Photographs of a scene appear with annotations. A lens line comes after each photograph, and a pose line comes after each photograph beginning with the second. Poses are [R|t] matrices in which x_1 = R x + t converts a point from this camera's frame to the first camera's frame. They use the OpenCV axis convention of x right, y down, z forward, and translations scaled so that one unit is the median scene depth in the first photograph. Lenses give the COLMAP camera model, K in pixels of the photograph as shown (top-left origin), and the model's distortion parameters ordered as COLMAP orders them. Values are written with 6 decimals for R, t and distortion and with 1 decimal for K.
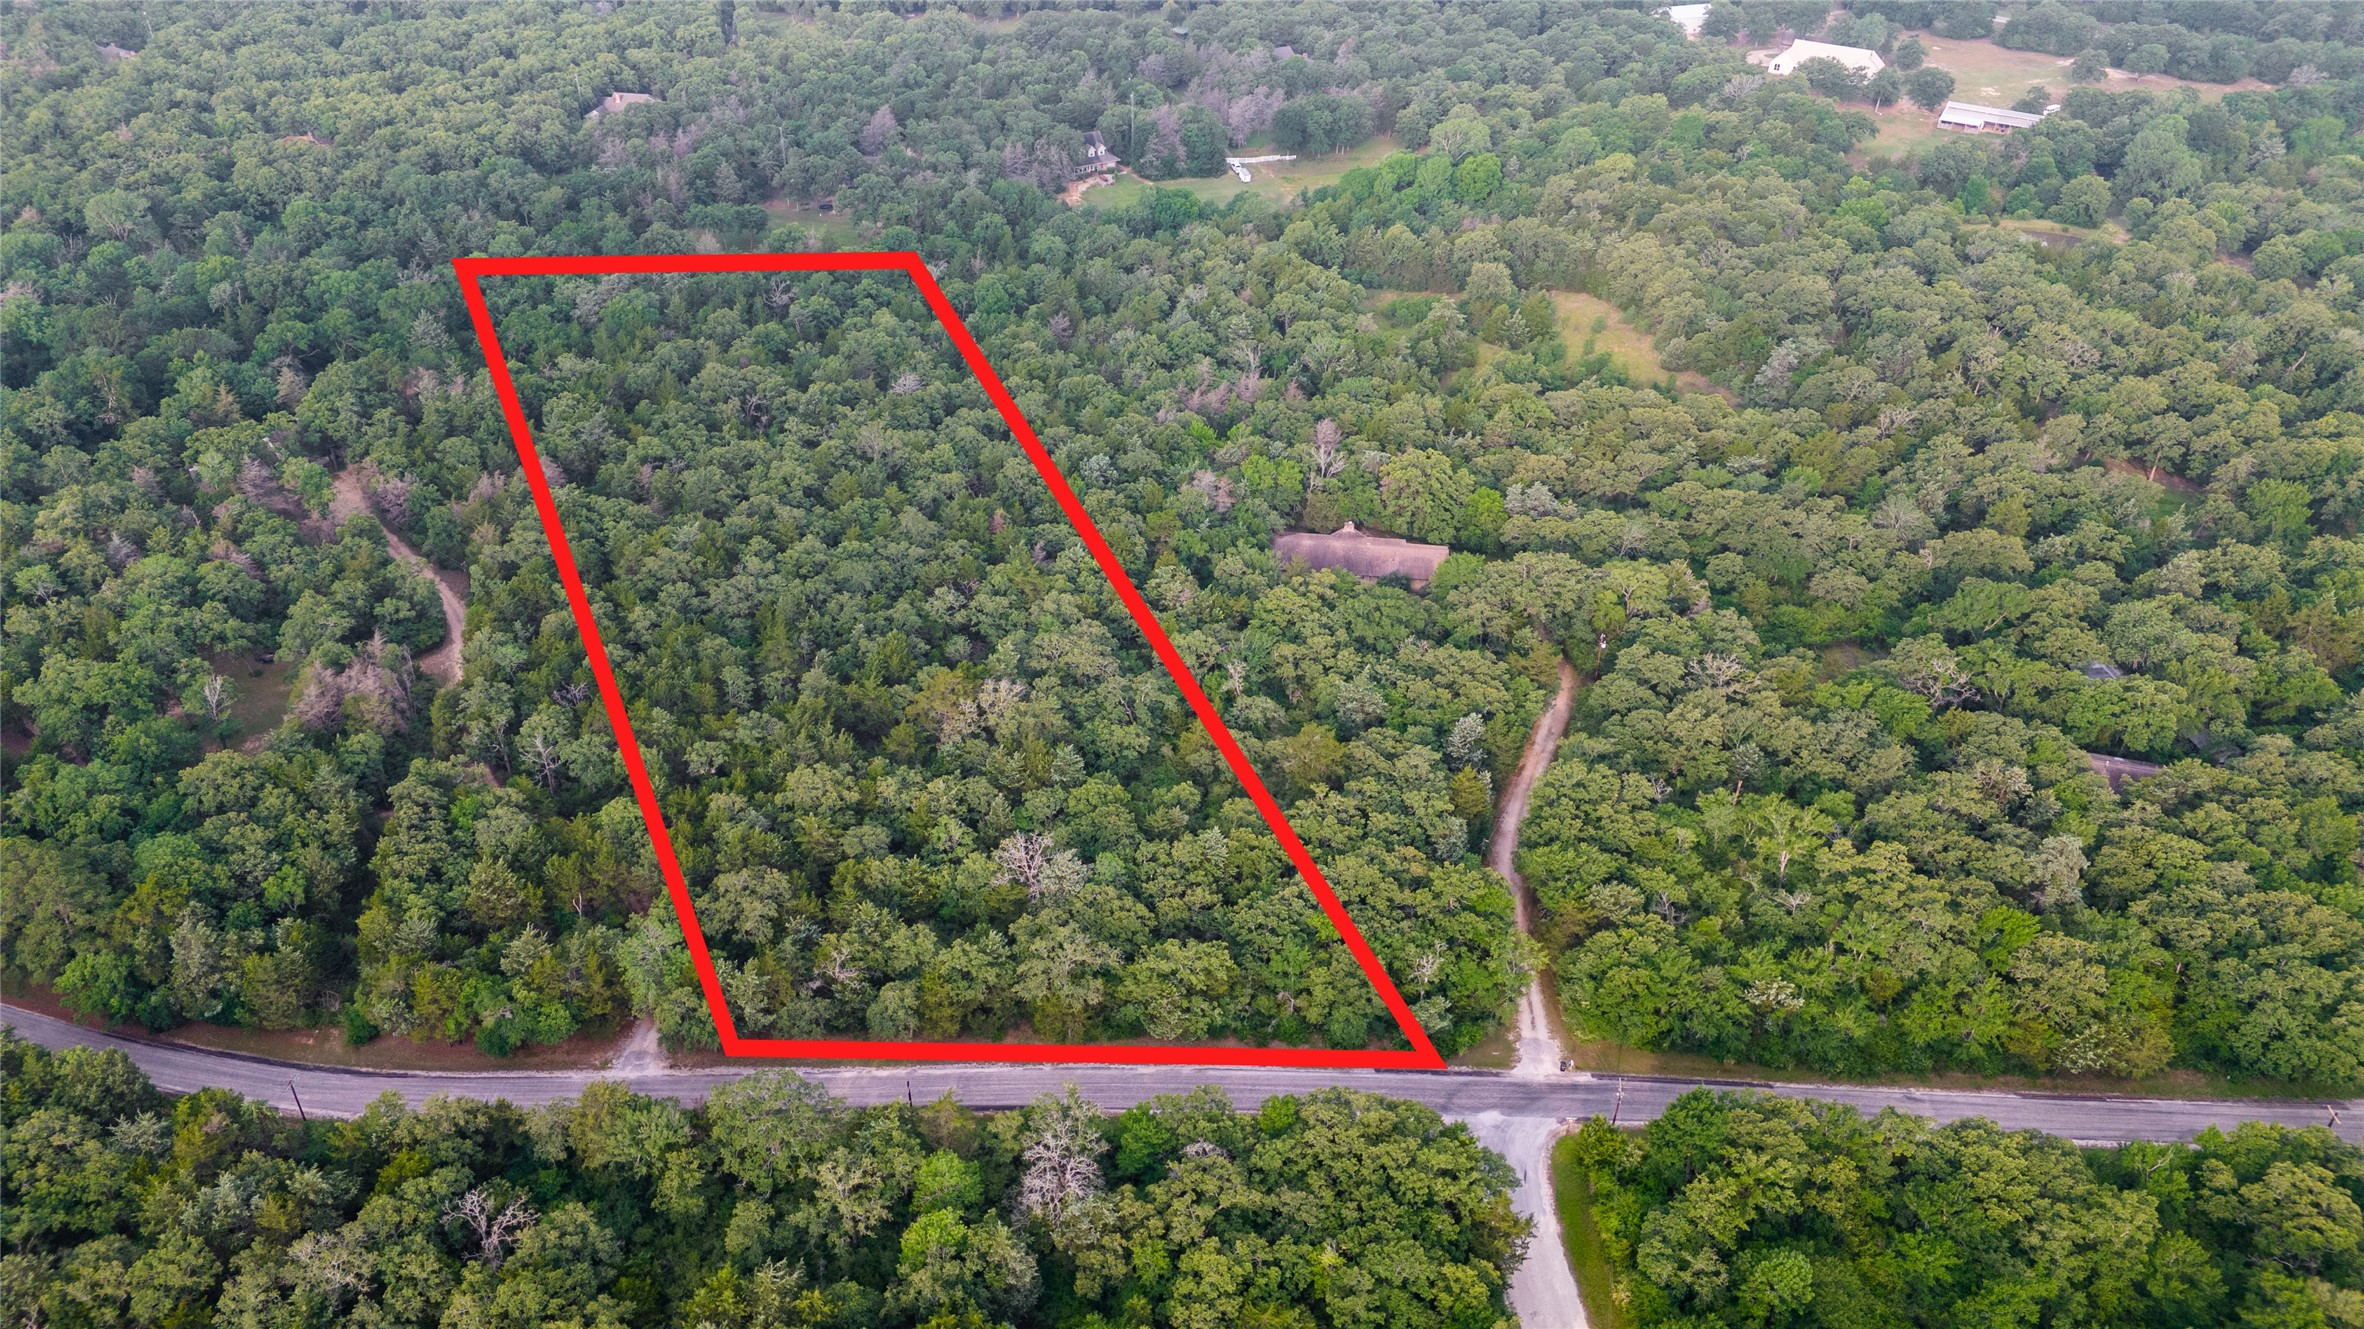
lens RADIAL K [[1664.4, 0, 1177.9], [0, 1664.4, 665.1], [0, 0, 1]] dist [0.035368, -0.016615]
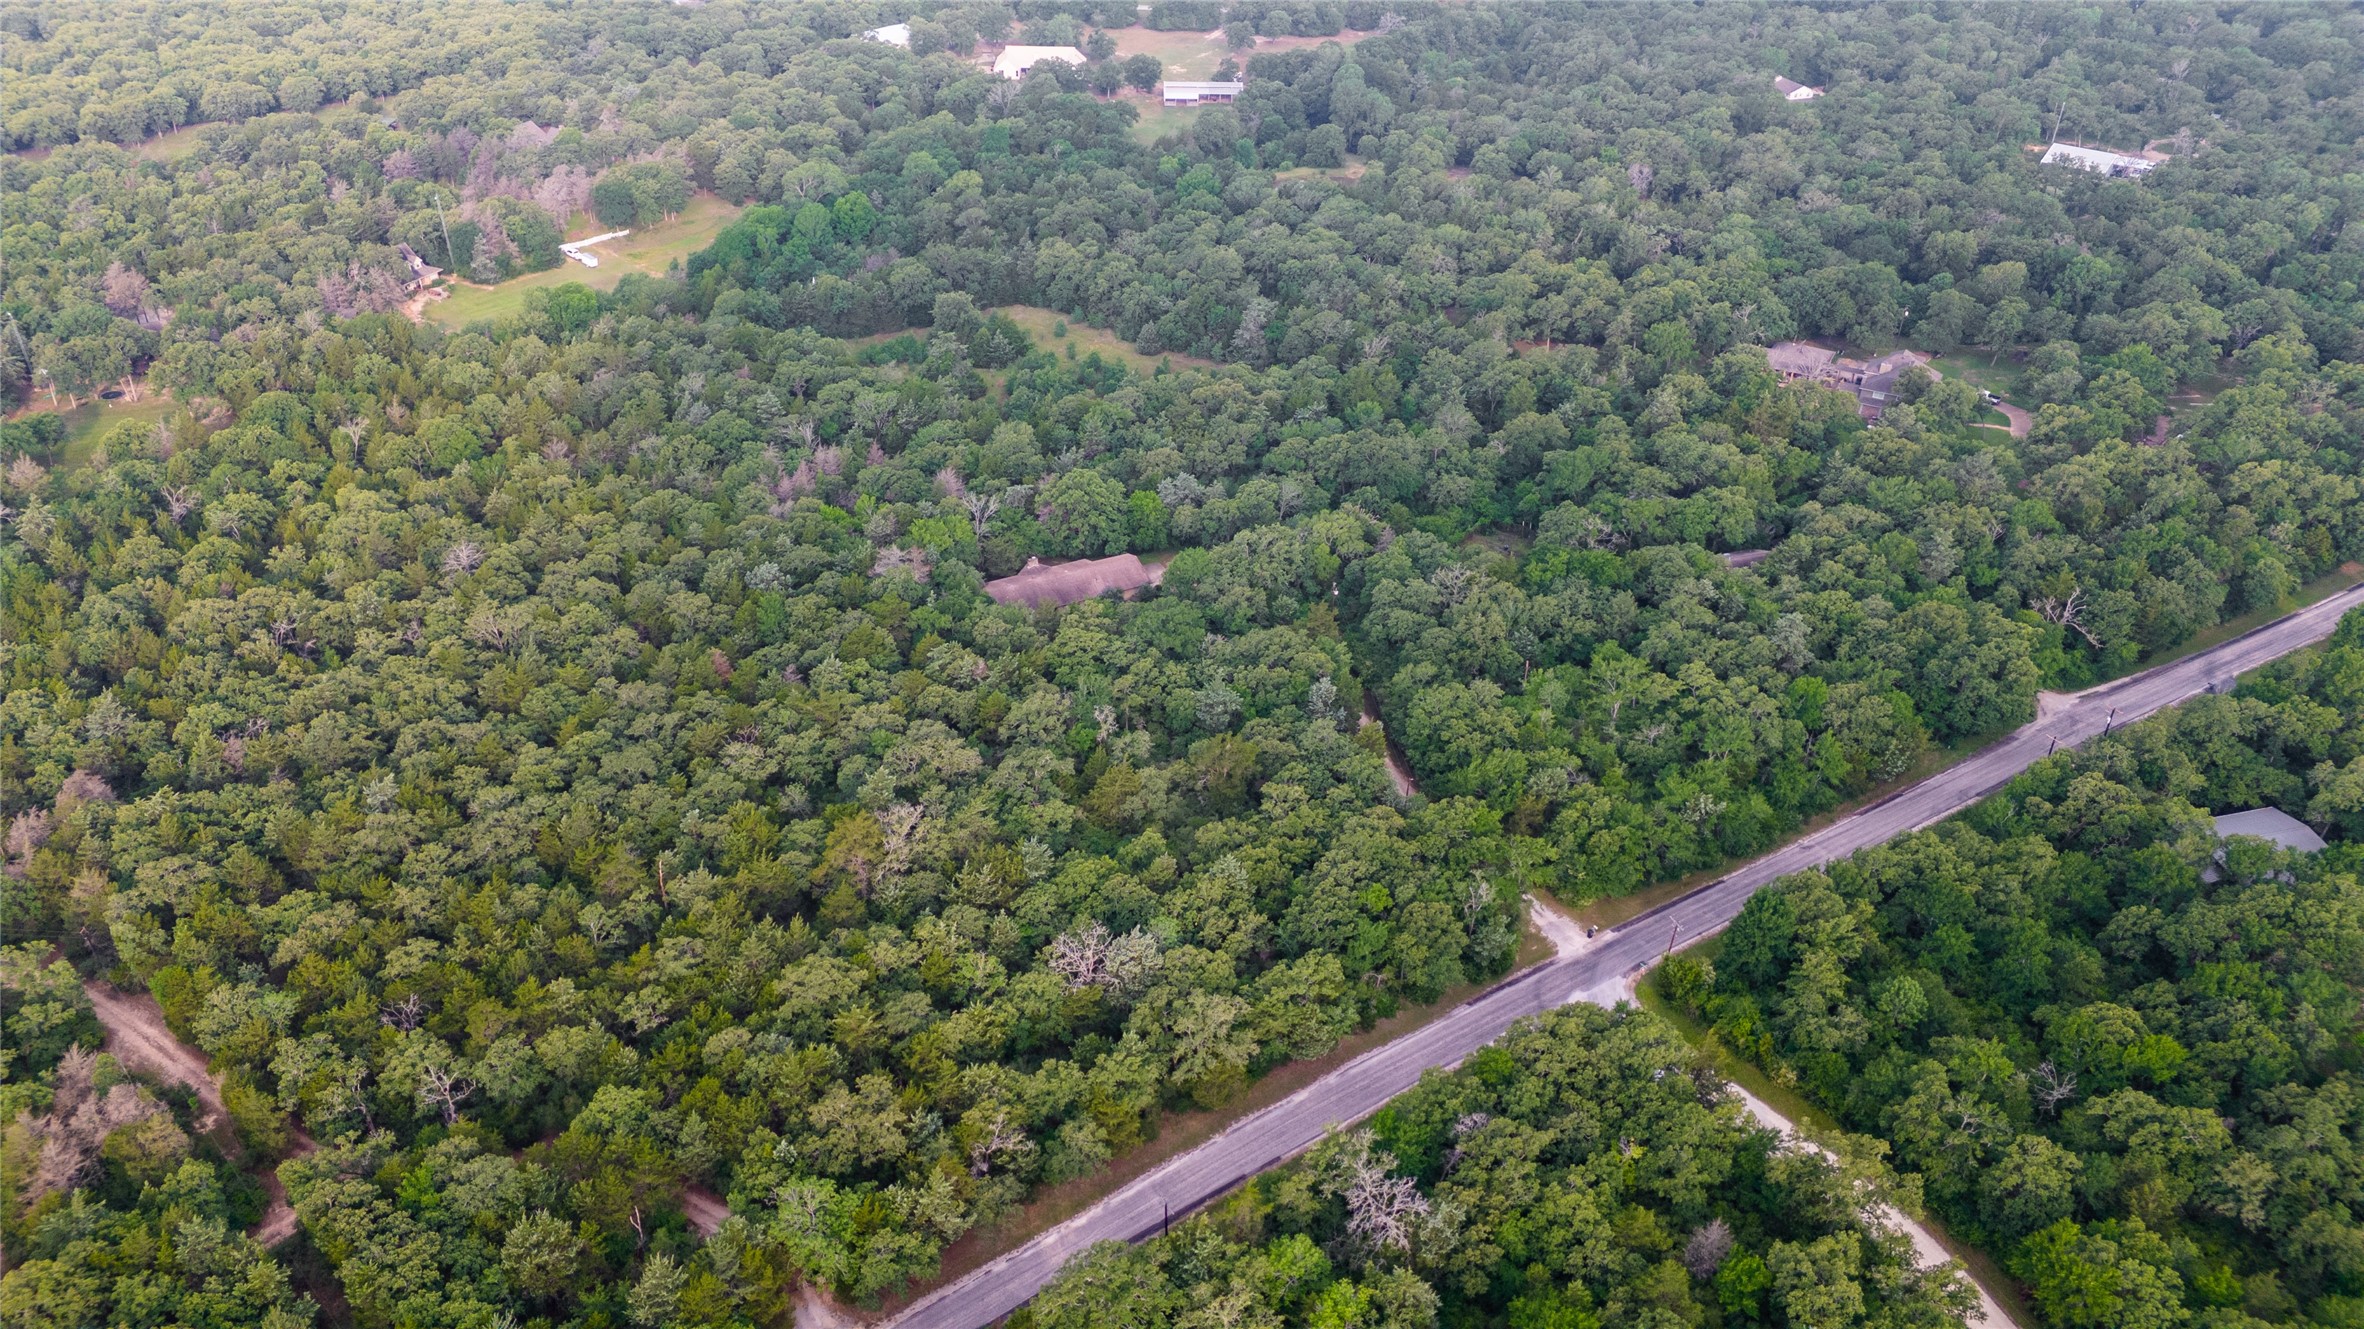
lens RADIAL K [[1664.4, 0, 1180.7], [0, 1664.4, 665.2], [0, 0, 1]] dist [0.035368, -0.016615]
pose [[0.821357, -0.309548, 0.479116, -0.335213], [0.316336, 0.946136, 0.068980, -0.067370], [-0.474662, 0.094905, 0.875037, 0.087828]]
